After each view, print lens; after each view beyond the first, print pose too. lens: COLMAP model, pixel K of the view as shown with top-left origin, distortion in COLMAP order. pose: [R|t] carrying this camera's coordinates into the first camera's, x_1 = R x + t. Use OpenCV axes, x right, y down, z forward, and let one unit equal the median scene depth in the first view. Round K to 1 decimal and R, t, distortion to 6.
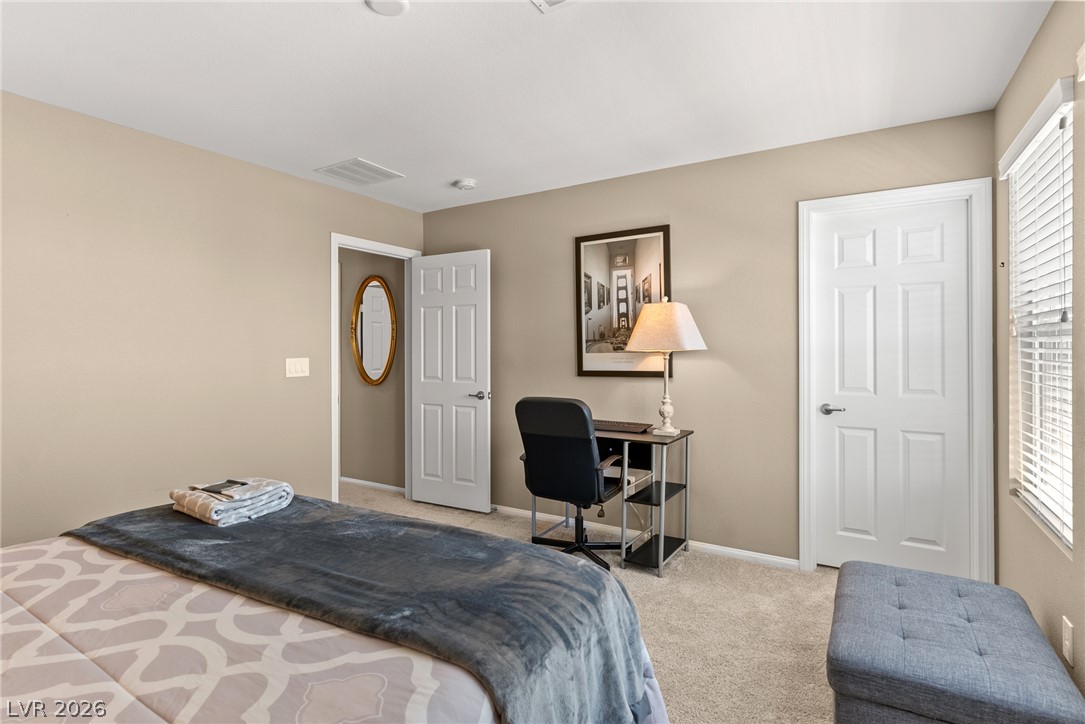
lens RADIAL K [[536.9, 0, 542.0], [0, 536.9, 355.7], [0, 0, 1]] dist [0.000304, -0.000005]
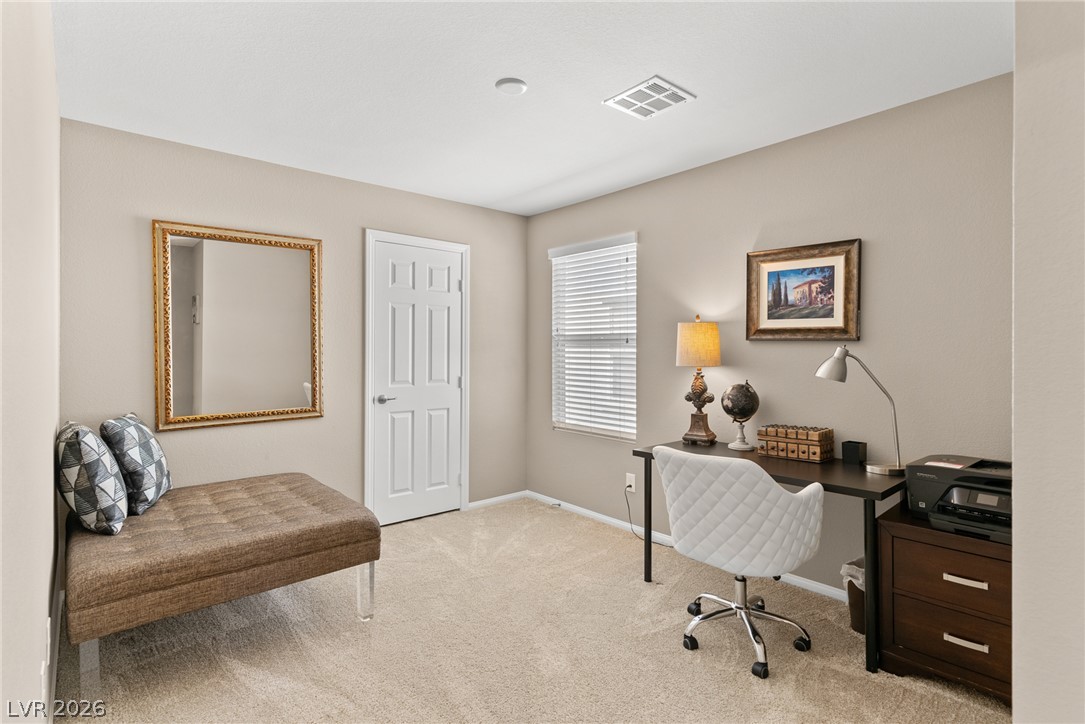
lens RADIAL K [[530.4, 0, 541.5], [0, 530.4, 356.2], [0, 0, 1]] dist [0.011626, 0.000674]
pose [[0.302241, -0.000002, 0.953231, -0.559698], [-0.001505, 0.999999, 0.000479, -0.001647], [-0.953230, -0.001579, 0.302241, 0.293245]]
